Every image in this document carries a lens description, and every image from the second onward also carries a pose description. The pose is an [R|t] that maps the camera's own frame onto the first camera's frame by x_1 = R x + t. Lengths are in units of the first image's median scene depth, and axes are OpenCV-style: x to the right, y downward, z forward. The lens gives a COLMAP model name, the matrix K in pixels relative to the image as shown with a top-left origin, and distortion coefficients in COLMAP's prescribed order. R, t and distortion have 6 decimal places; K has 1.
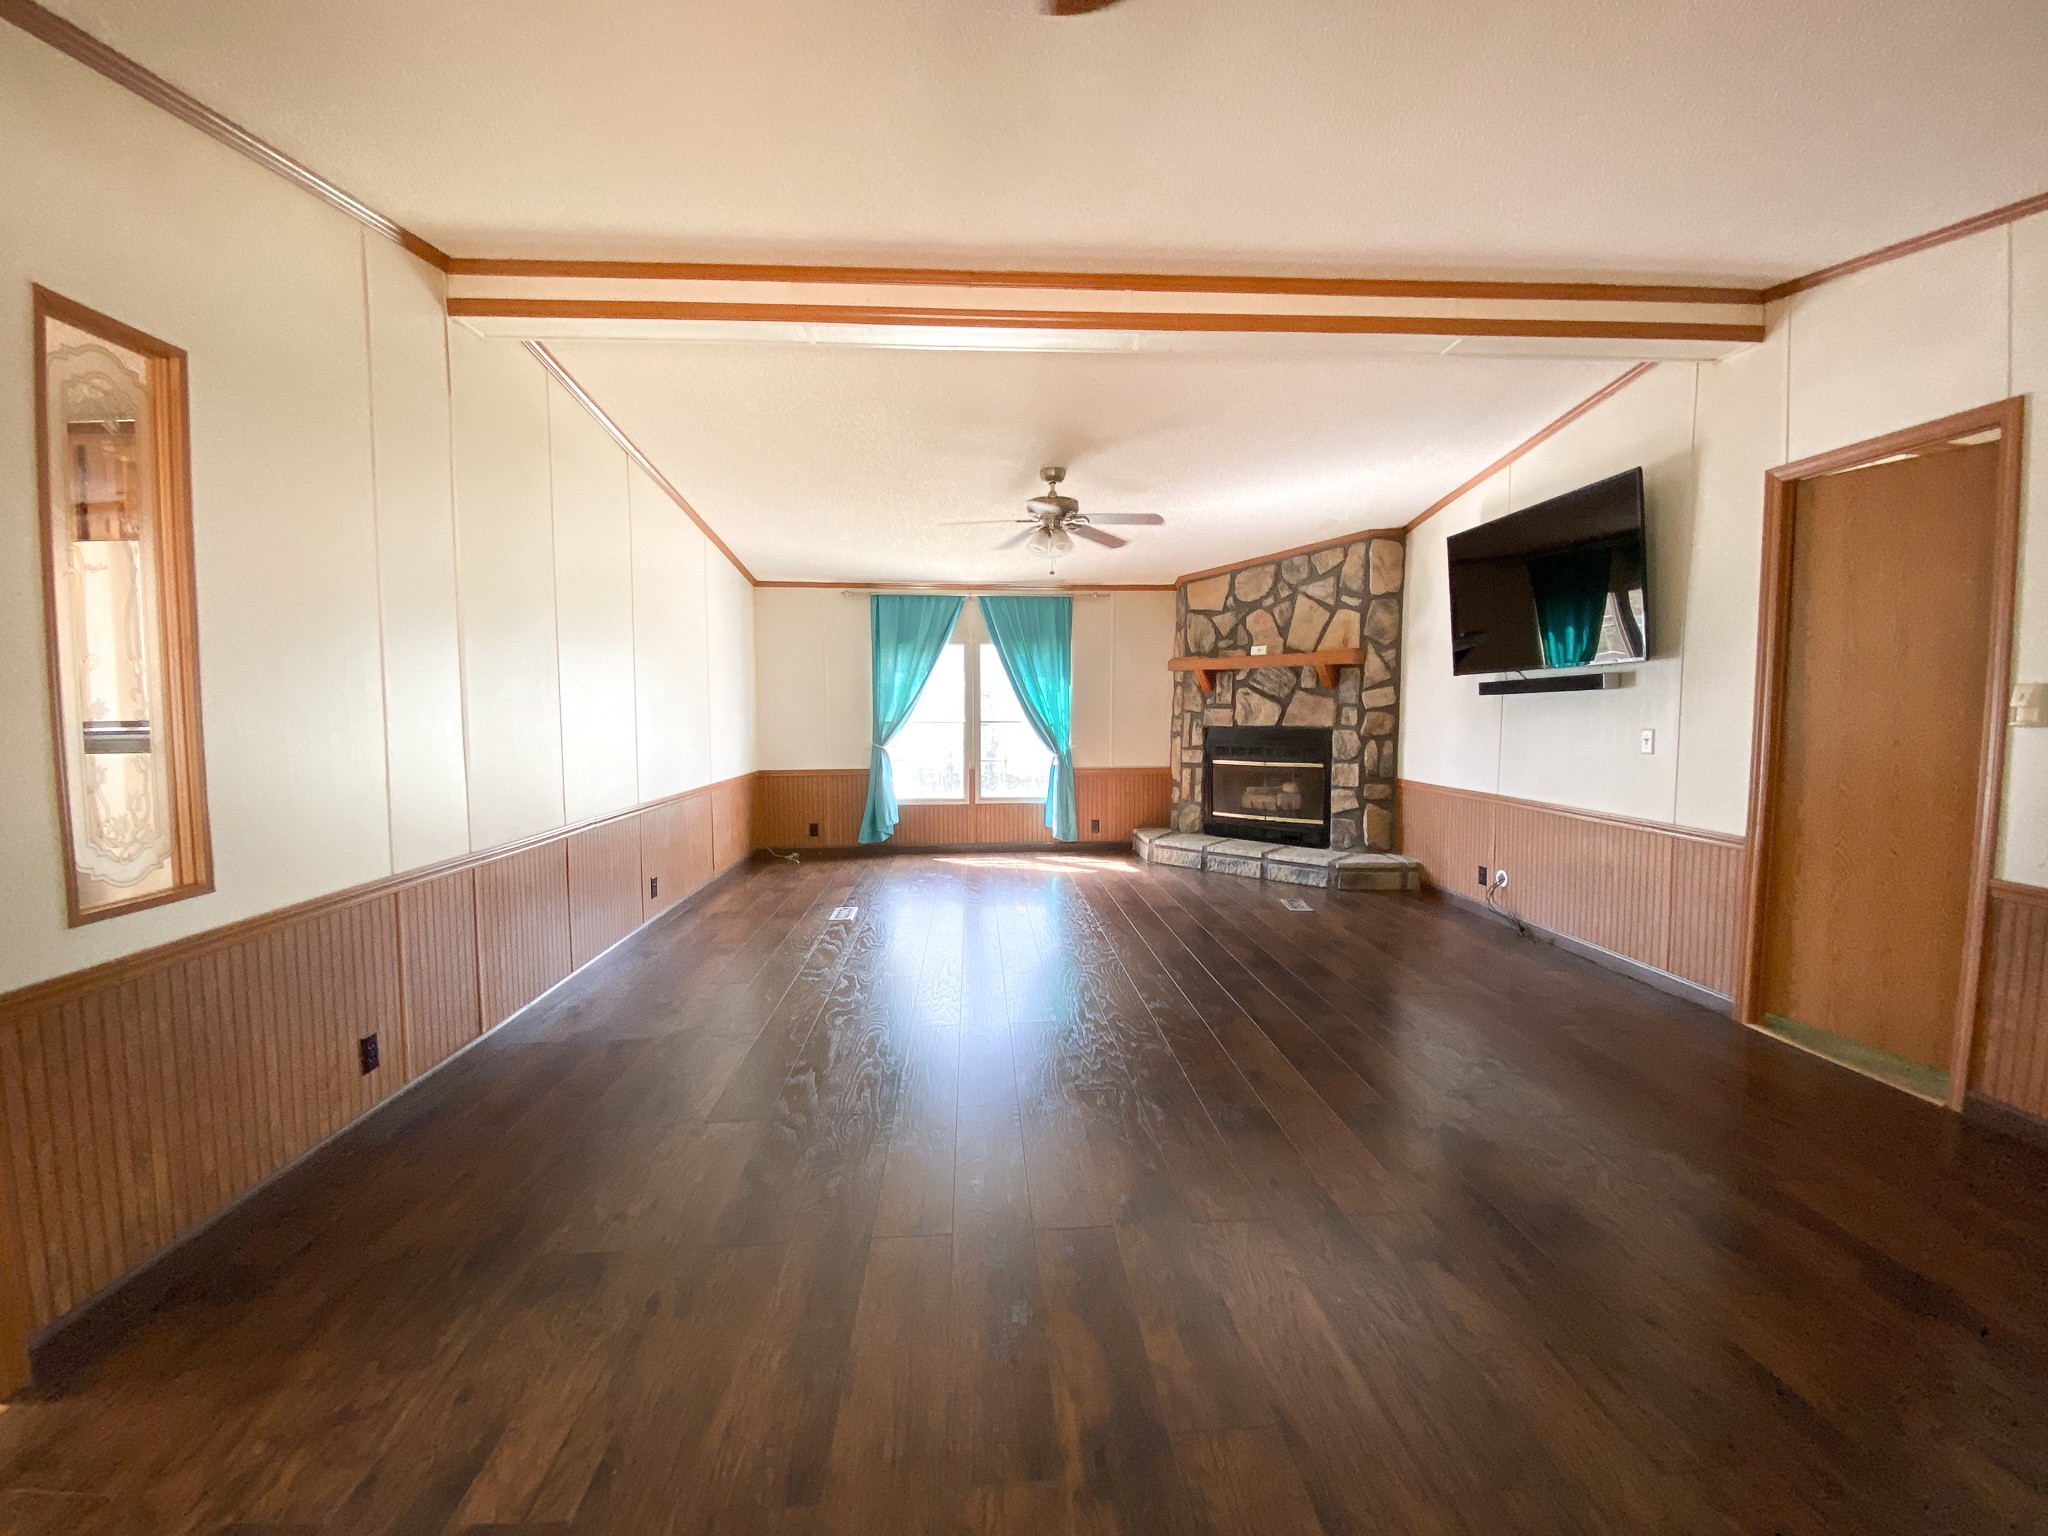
lens RADIAL K [[822.0, 0, 1026.3], [0, 822.0, 763.3], [0, 0, 1]] dist [-0.000788, -0.000892]
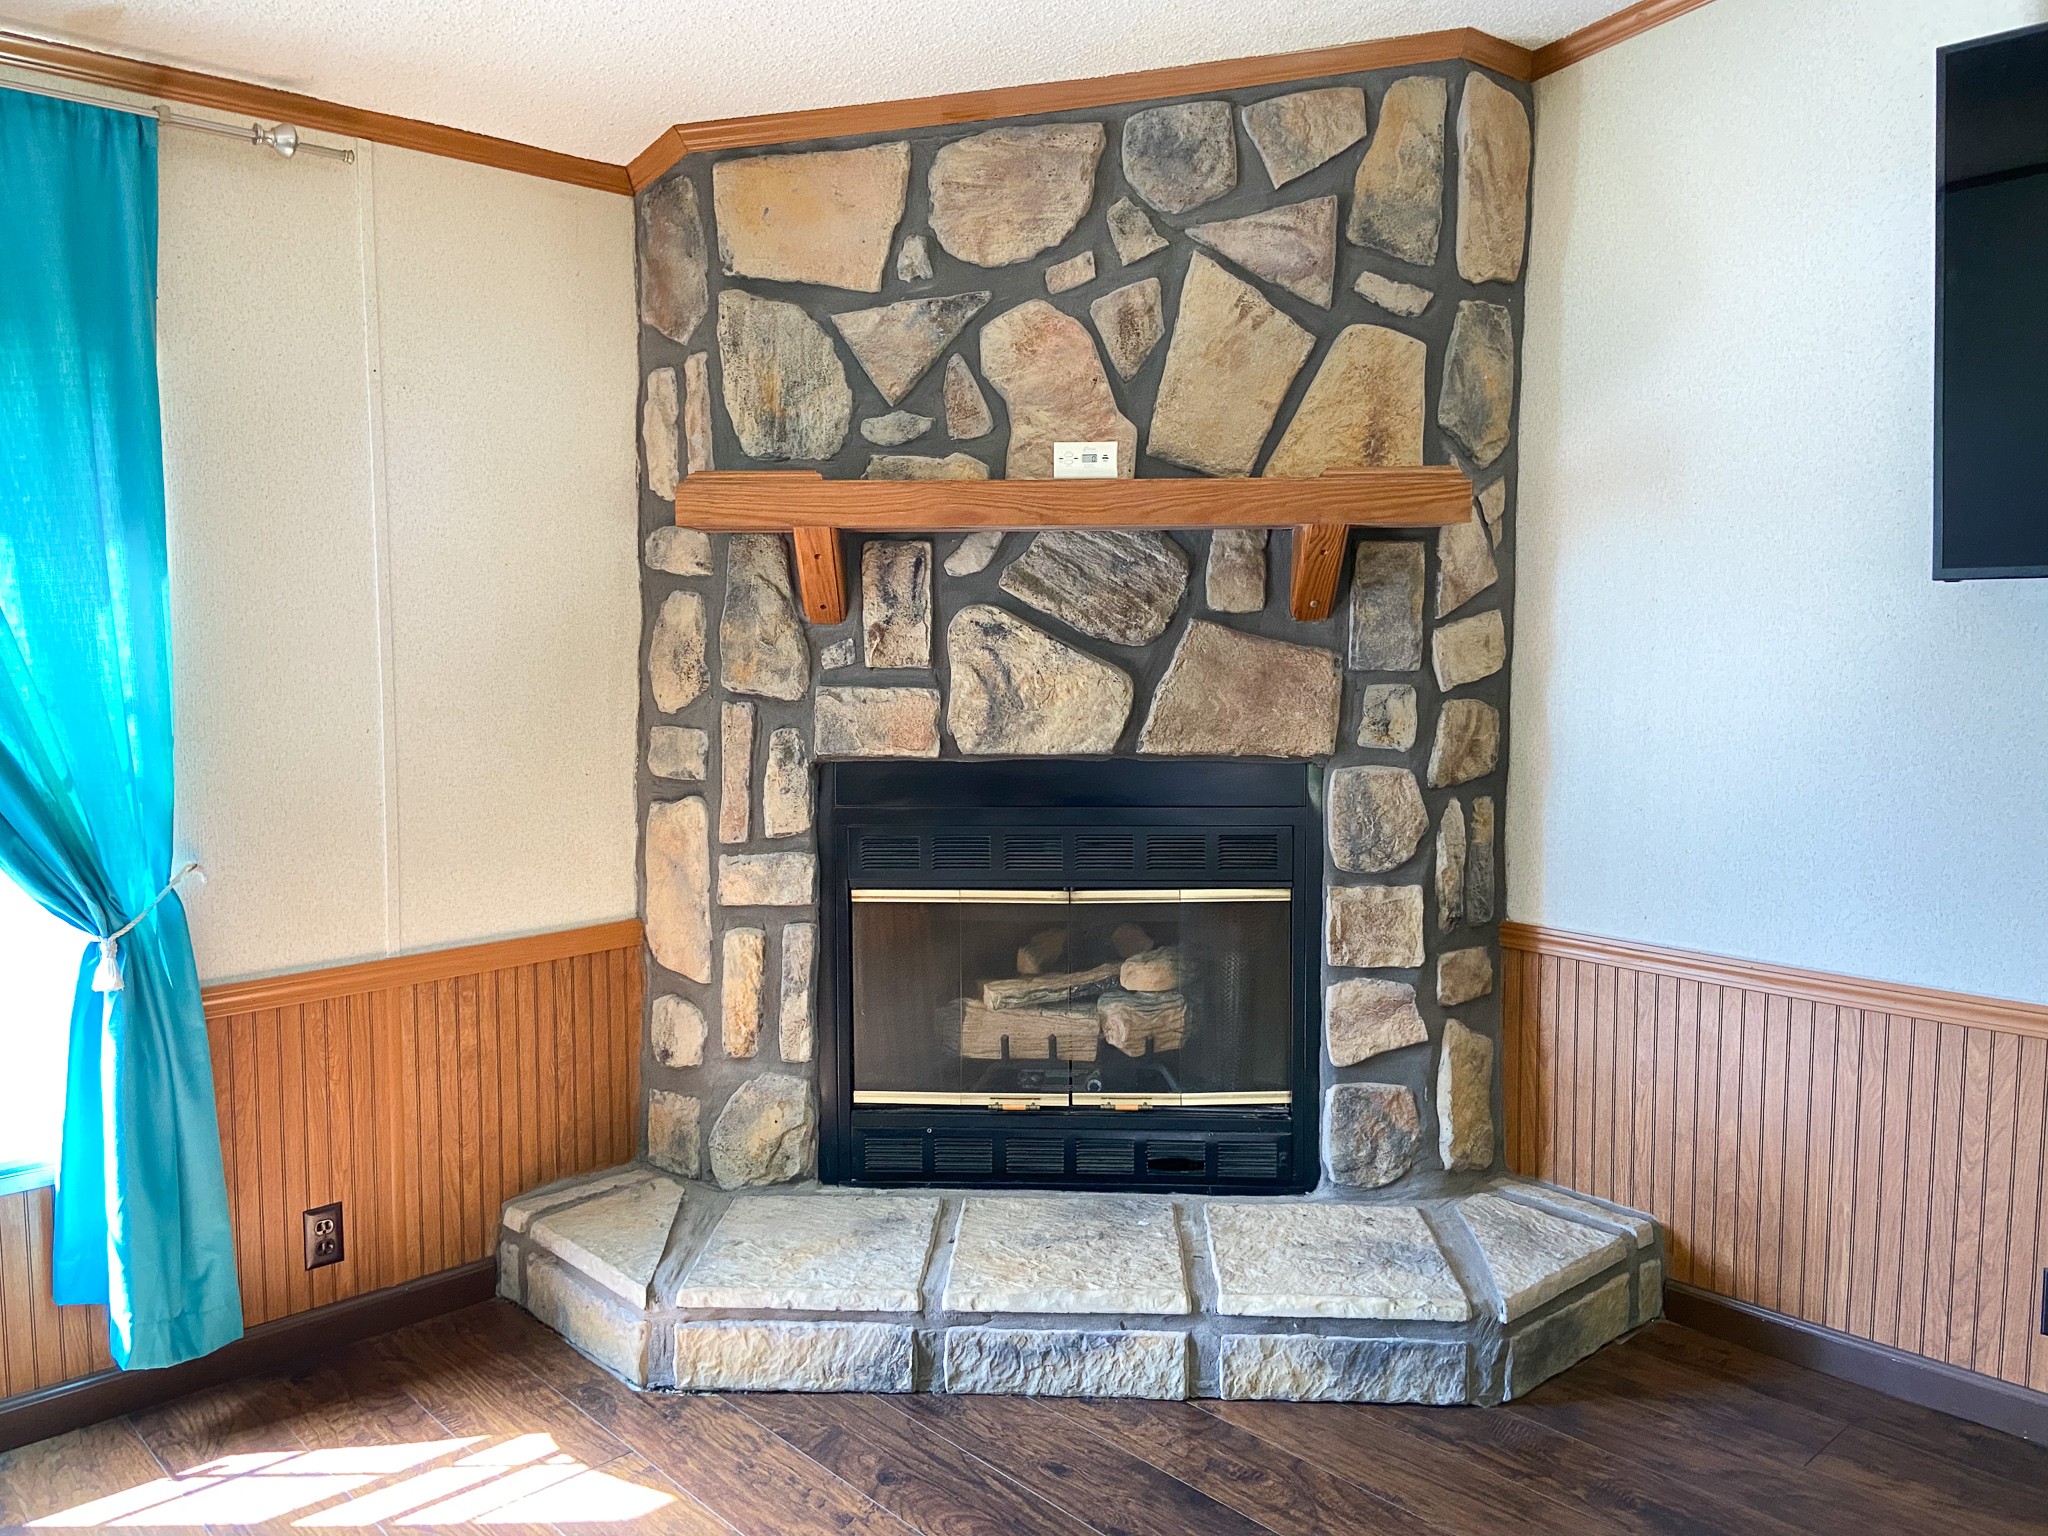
lens RADIAL K [[1554.2, 0, 1027.8], [0, 1554.2, 750.2], [0, 0, 1]] dist [0.062198, -0.005282]
pose [[0.776032, -0.049274, 0.628766, -0.031670], [0.037596, 0.998785, 0.031870, -0.064093], [-0.629573, -0.001093, 0.776941, 0.634999]]
